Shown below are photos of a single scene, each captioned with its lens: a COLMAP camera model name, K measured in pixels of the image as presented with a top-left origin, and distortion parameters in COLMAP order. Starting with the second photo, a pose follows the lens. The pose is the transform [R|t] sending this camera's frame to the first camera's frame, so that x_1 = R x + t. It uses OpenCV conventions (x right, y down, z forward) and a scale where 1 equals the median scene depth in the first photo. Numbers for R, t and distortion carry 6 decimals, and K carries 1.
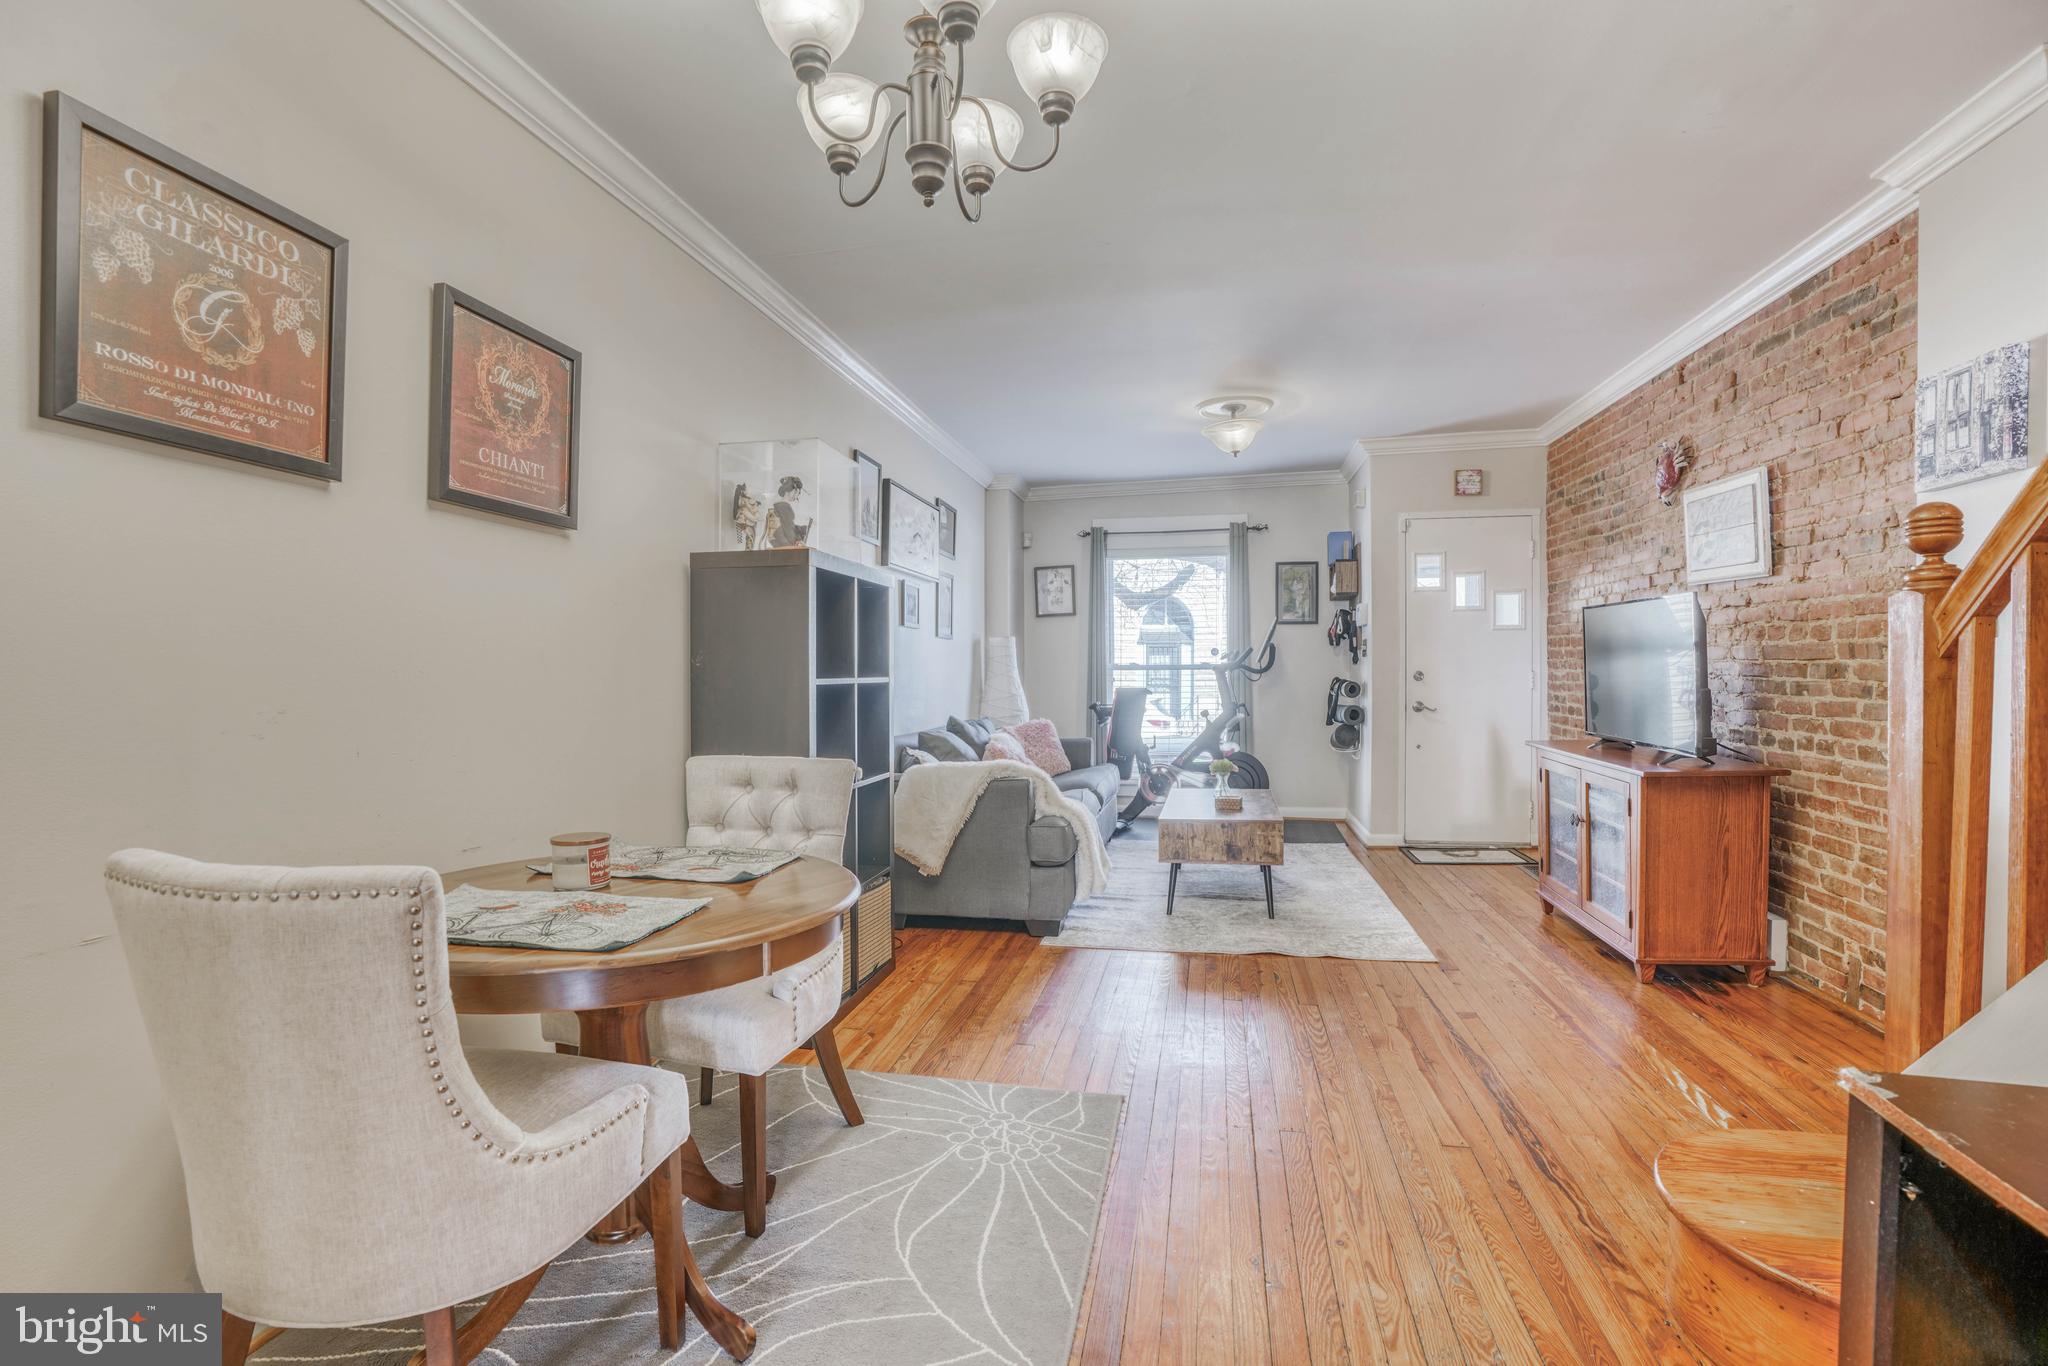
lens RADIAL K [[953.4, 0, 1007.6], [0, 953.4, 682.1], [0, 0, 1]] dist [-0.067148, 0.028164]
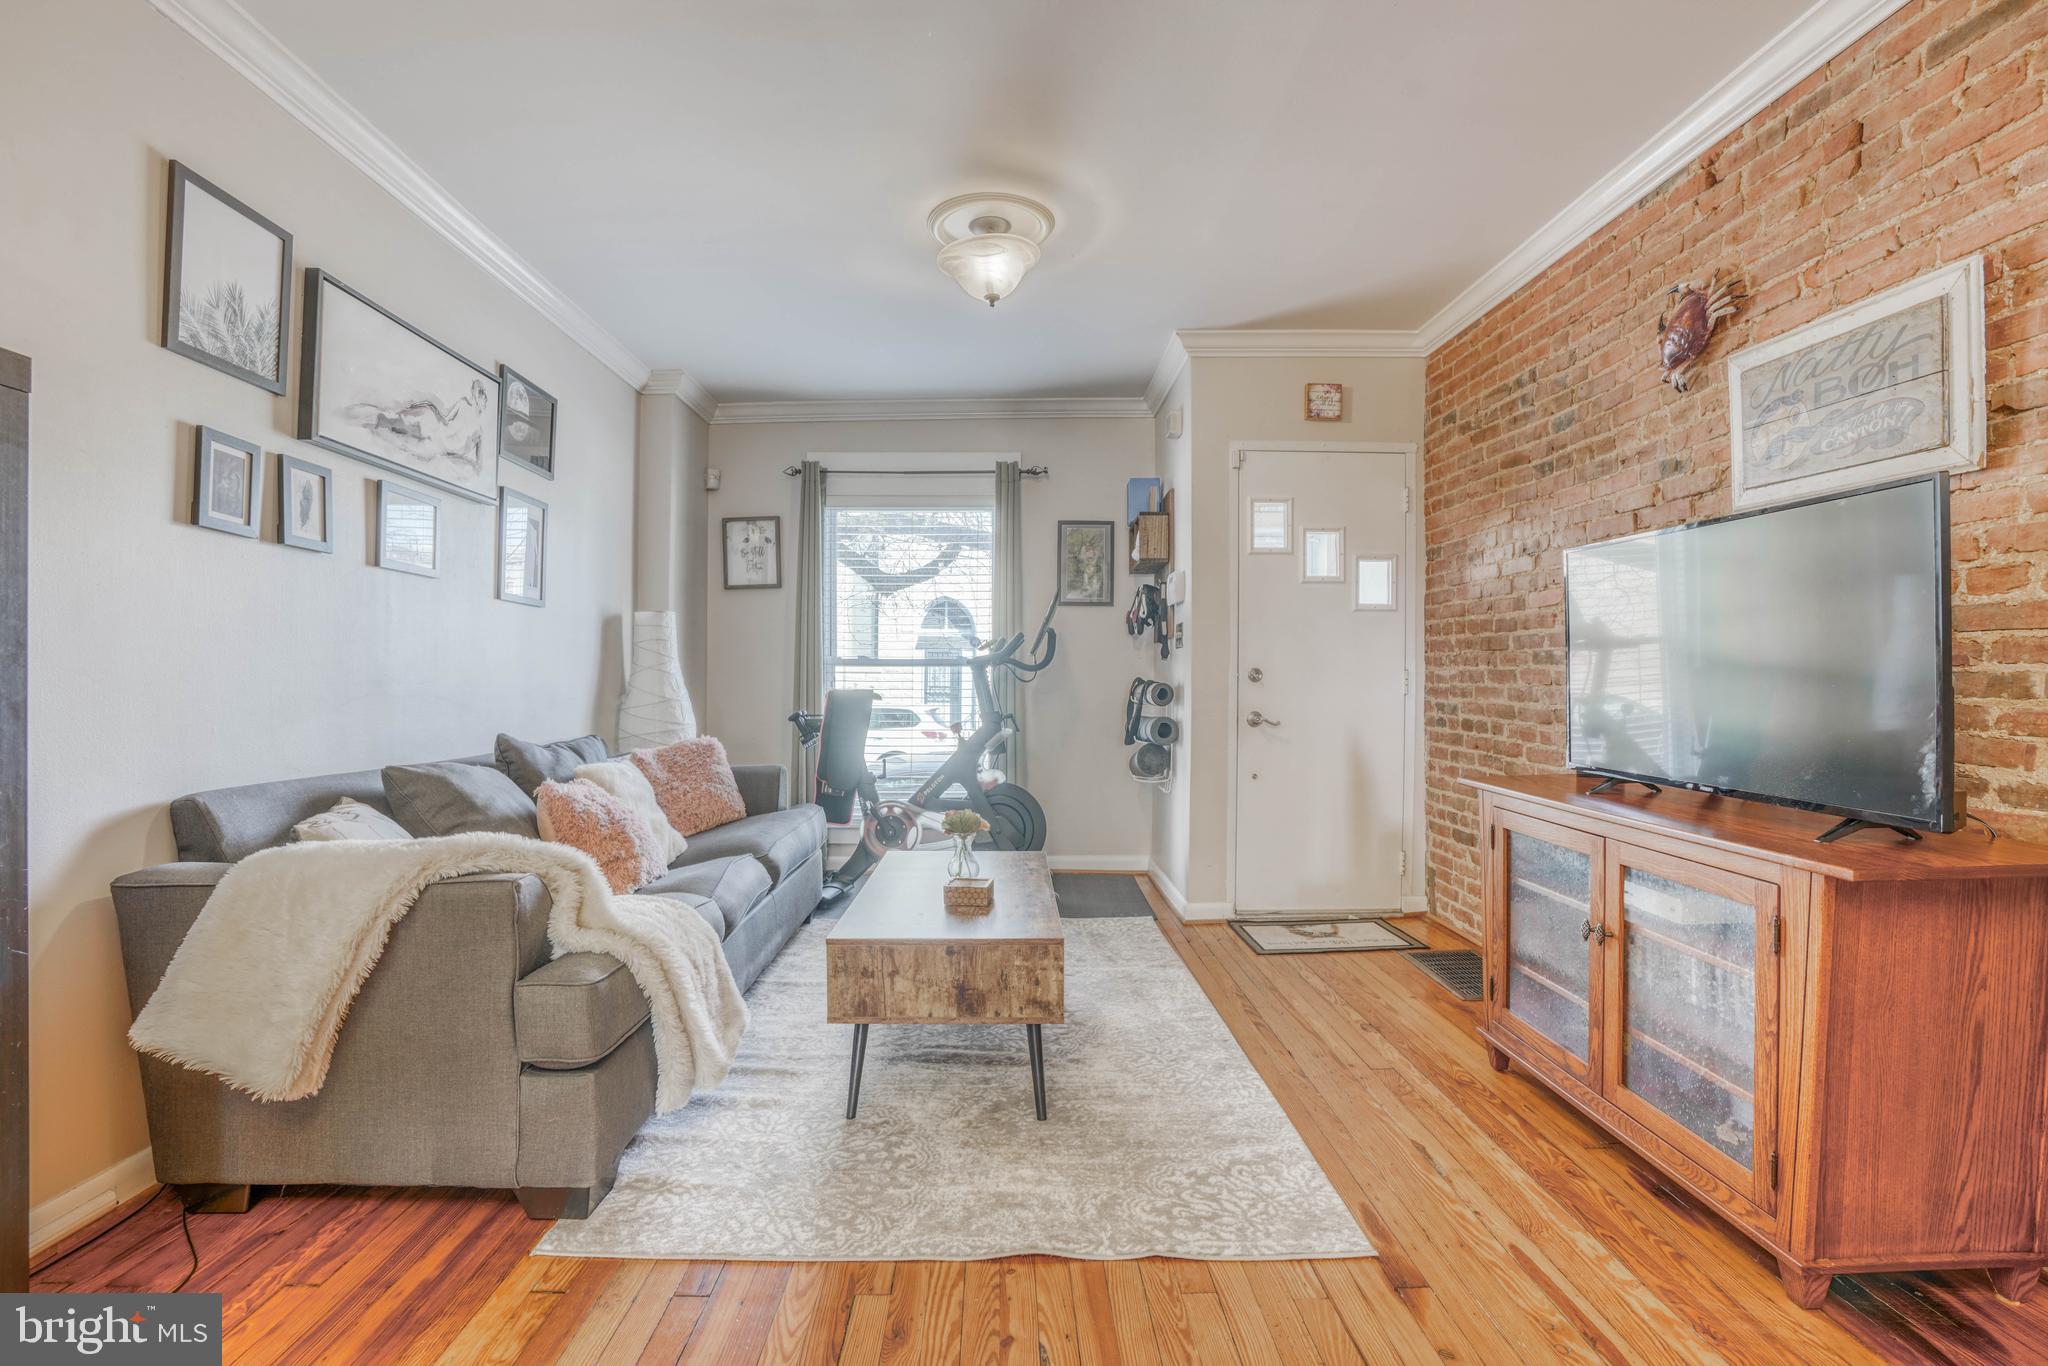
lens RADIAL K [[945.9, 0, 1006.9], [0, 945.9, 676.0], [0, 0, 1]] dist [-0.070276, 0.026652]
pose [[0.976182, 0.011386, 0.216655, 0.149245], [-0.007638, 0.999807, -0.018126, 0.011620], [-0.216820, 0.016040, 0.976080, 0.507450]]
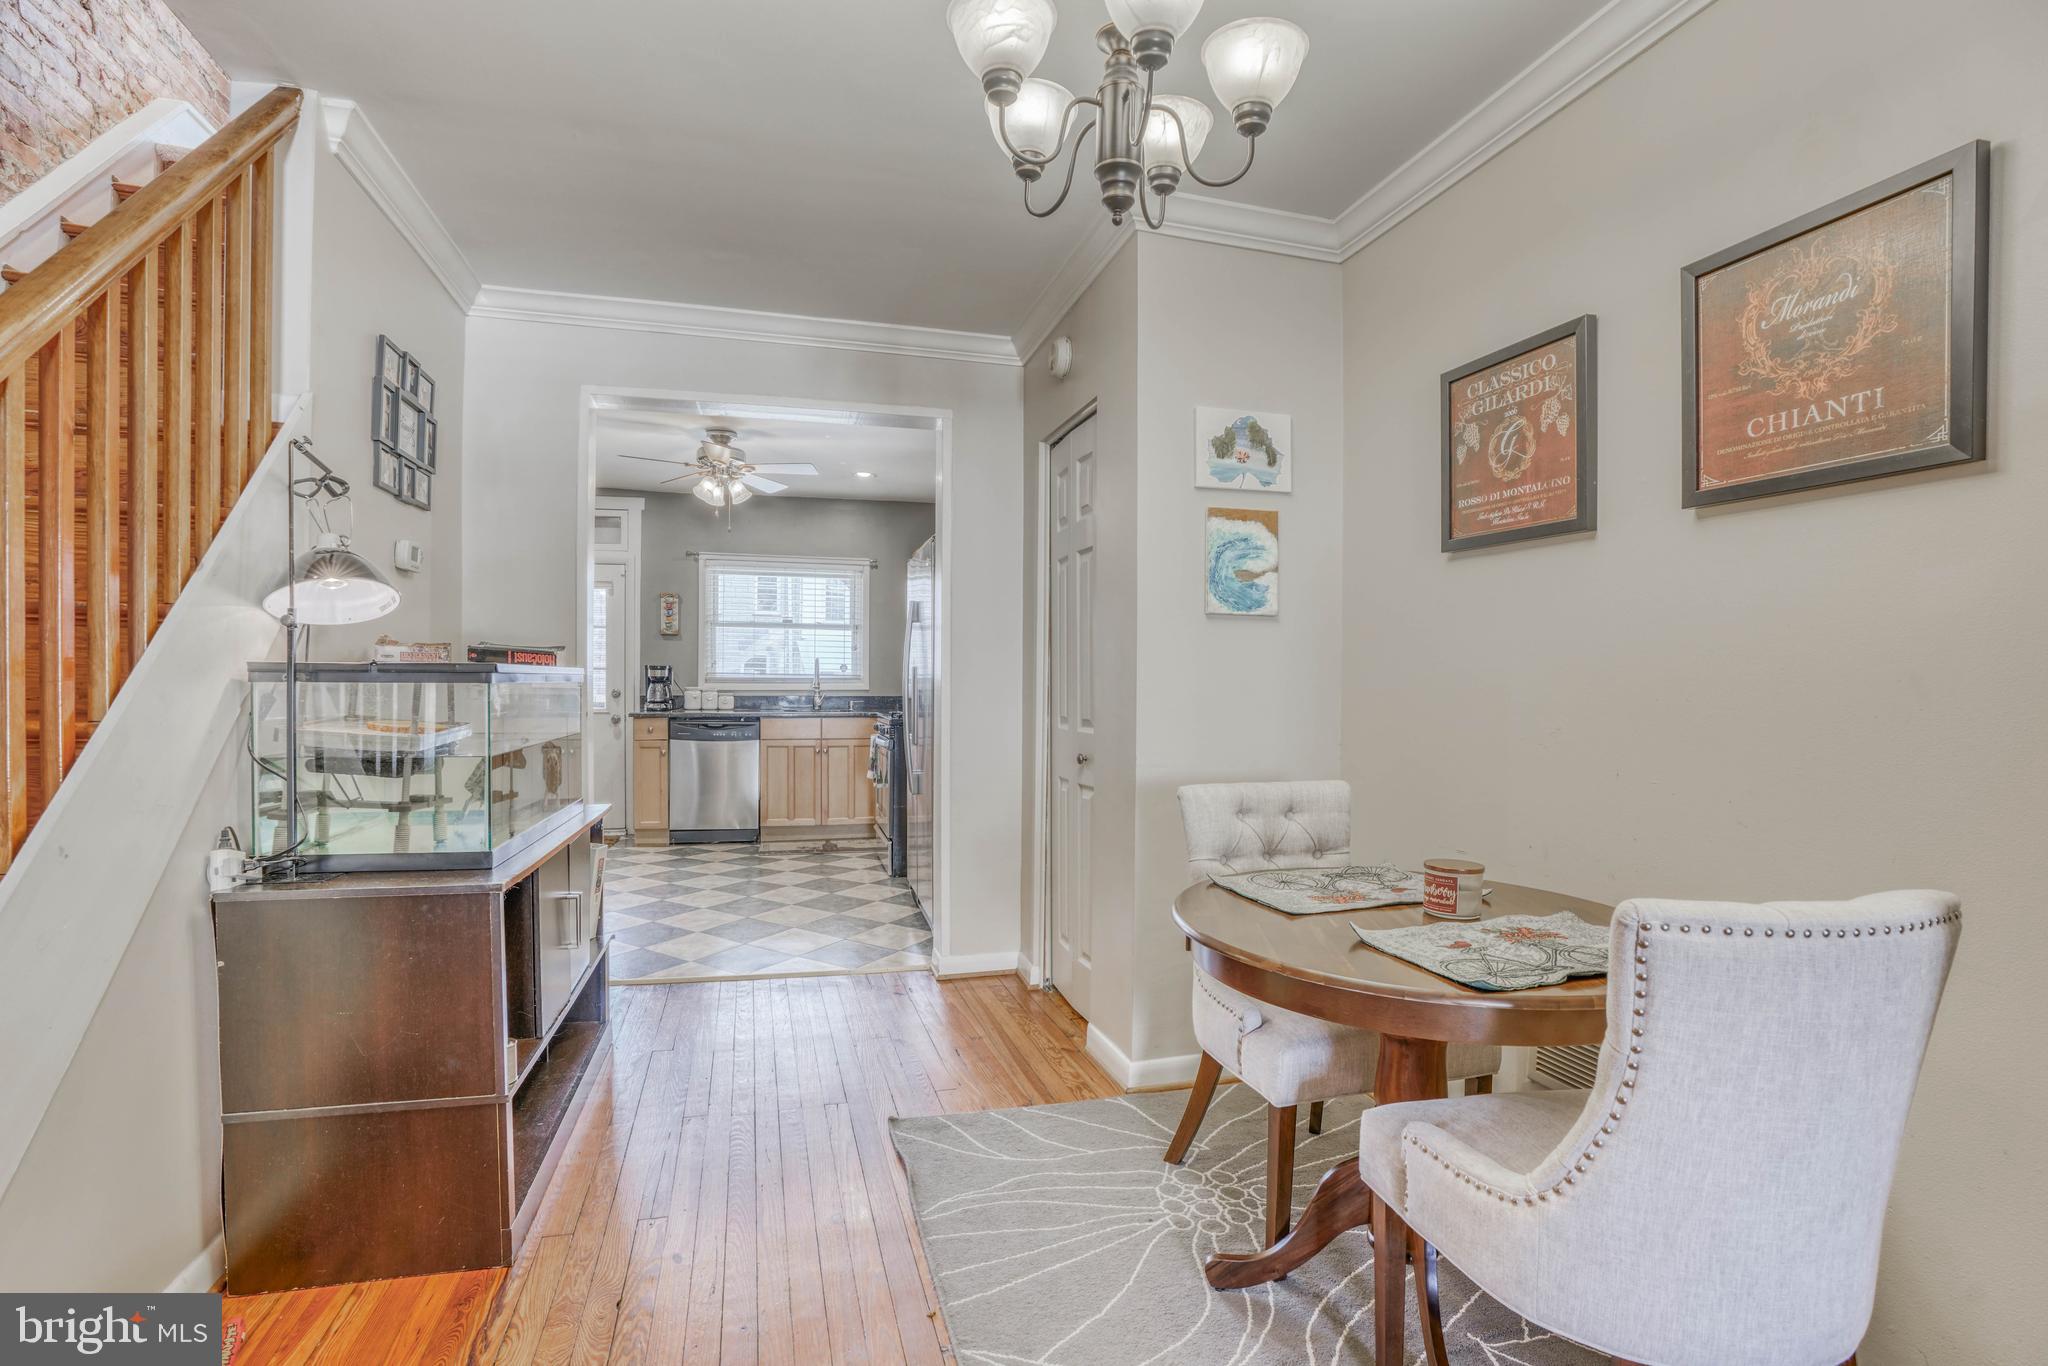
lens RADIAL K [[969.7, 0, 1009.1], [0, 969.7, 691.7], [0, 0, 1]] dist [-0.068995, 0.028157]
pose [[-0.893158, 0.000678, -0.449743, 0.177304], [-0.013080, 0.999537, 0.027482, -0.016819], [0.449553, 0.030429, -0.892735, 0.706586]]
